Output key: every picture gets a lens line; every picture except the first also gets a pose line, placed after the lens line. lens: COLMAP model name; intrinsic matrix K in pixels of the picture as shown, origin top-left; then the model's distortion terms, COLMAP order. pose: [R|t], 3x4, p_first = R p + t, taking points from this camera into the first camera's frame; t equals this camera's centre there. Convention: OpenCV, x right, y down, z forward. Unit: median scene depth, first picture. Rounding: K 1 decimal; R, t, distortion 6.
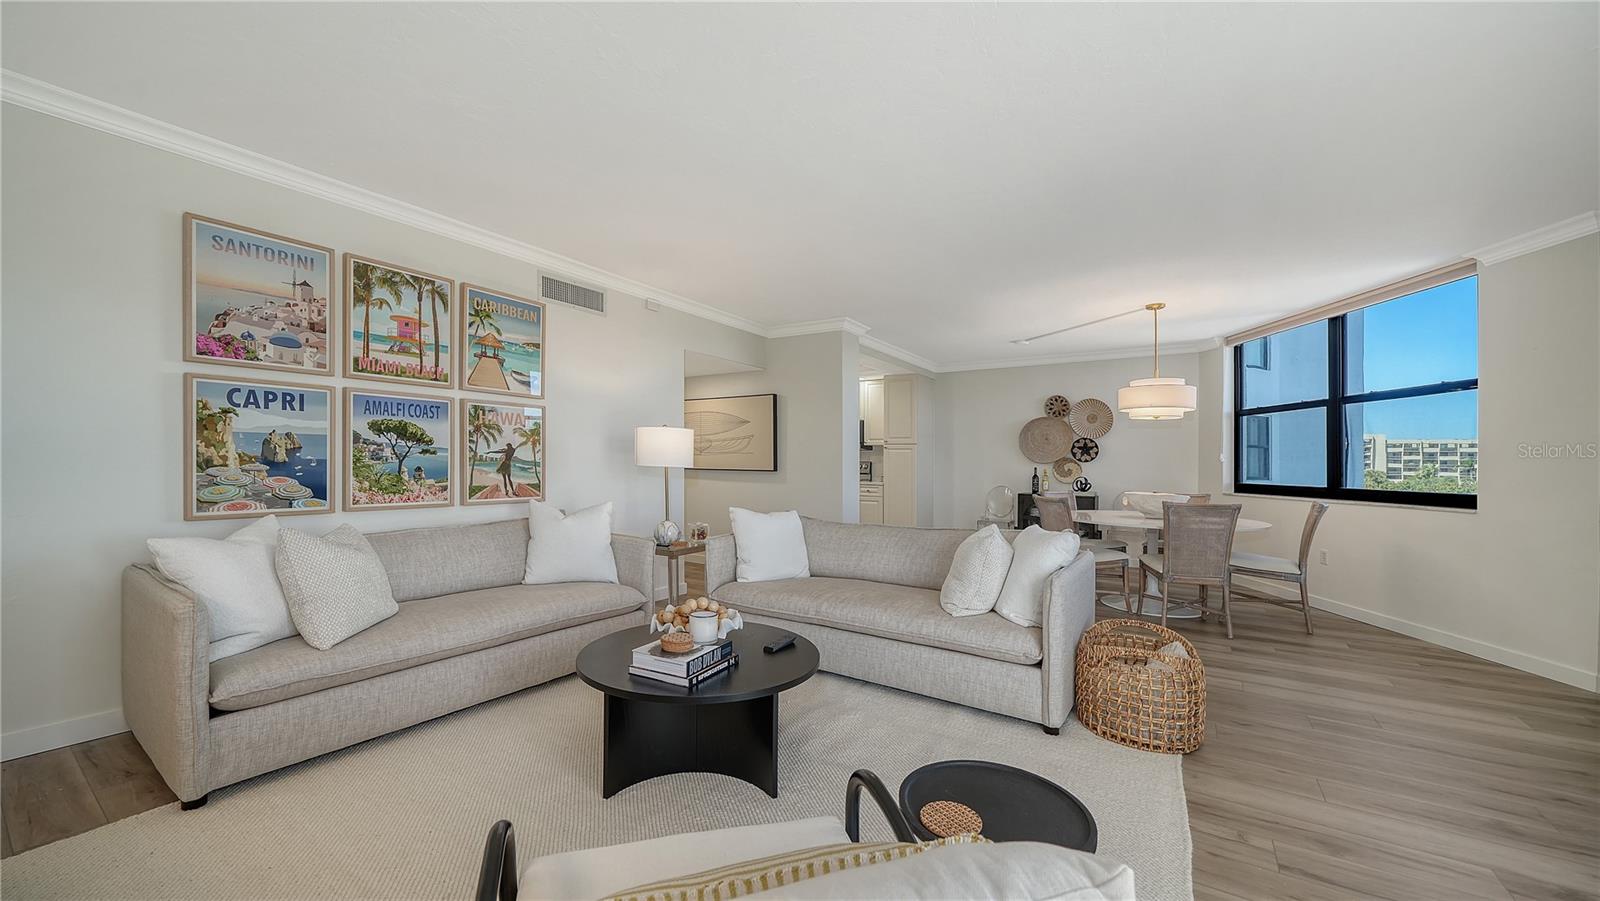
lens RADIAL K [[596.8, 0, 796.1], [0, 596.8, 470.9], [0, 0, 1]] dist [-0.000565, -0.000223]
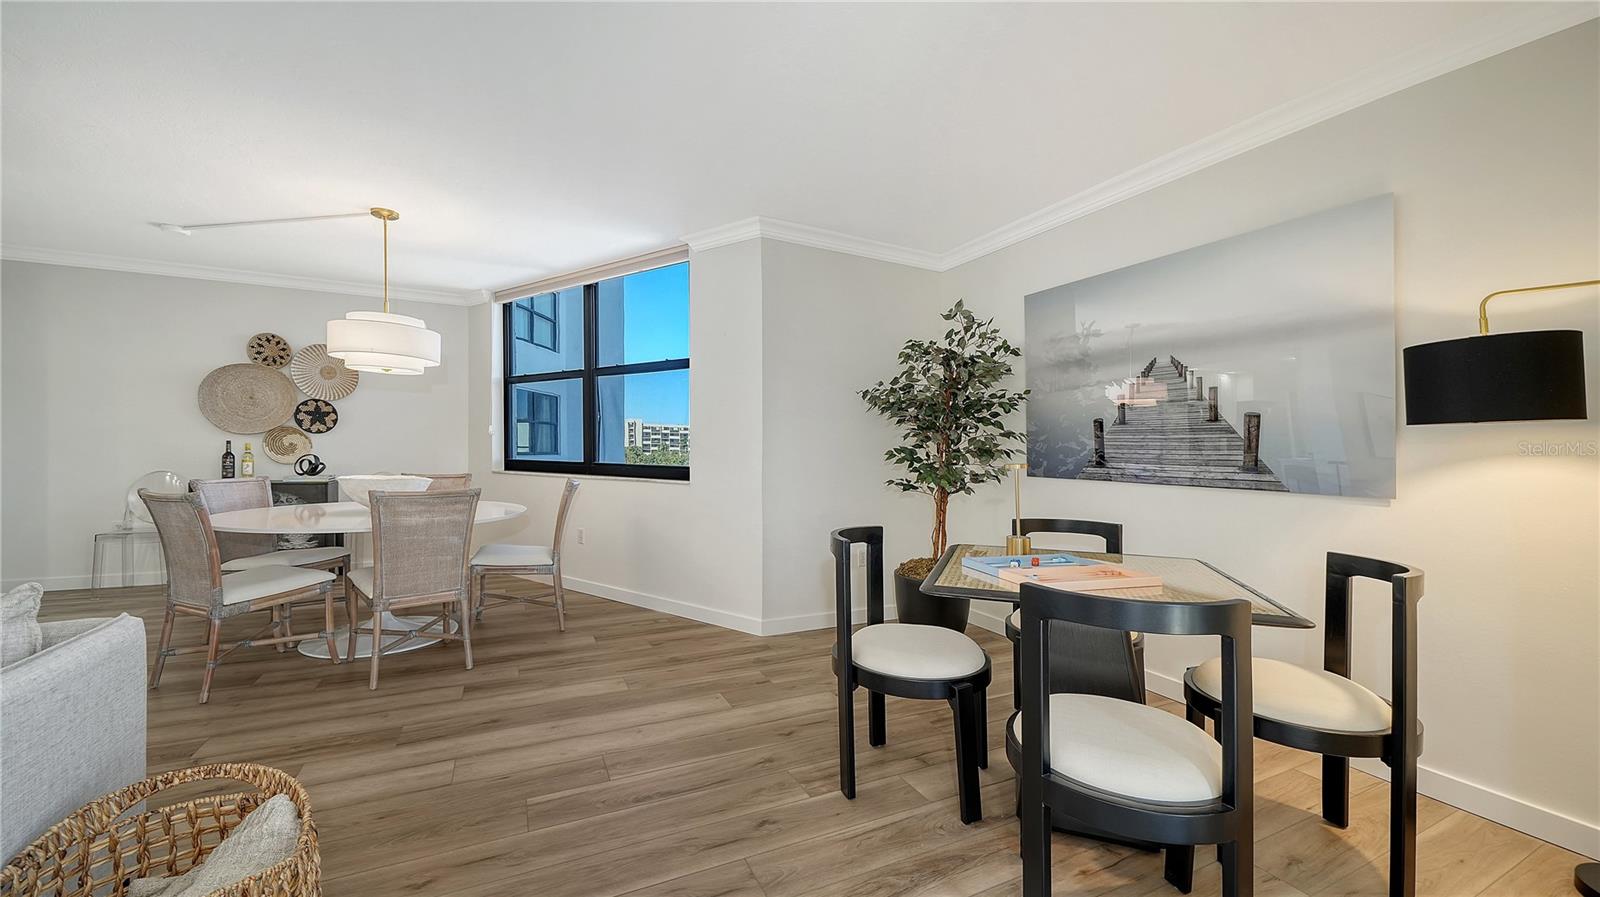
lens RADIAL K [[607.4, 0, 800.0], [0, 607.4, 448.5], [0, 0, 1]] dist [-0.001704, -0.000208]
pose [[0.511522, -0.005176, 0.859254, 0.204188], [0.002338, 0.999987, 0.004632, 0.001454], [-0.859267, -0.000360, 0.511528, 0.180942]]
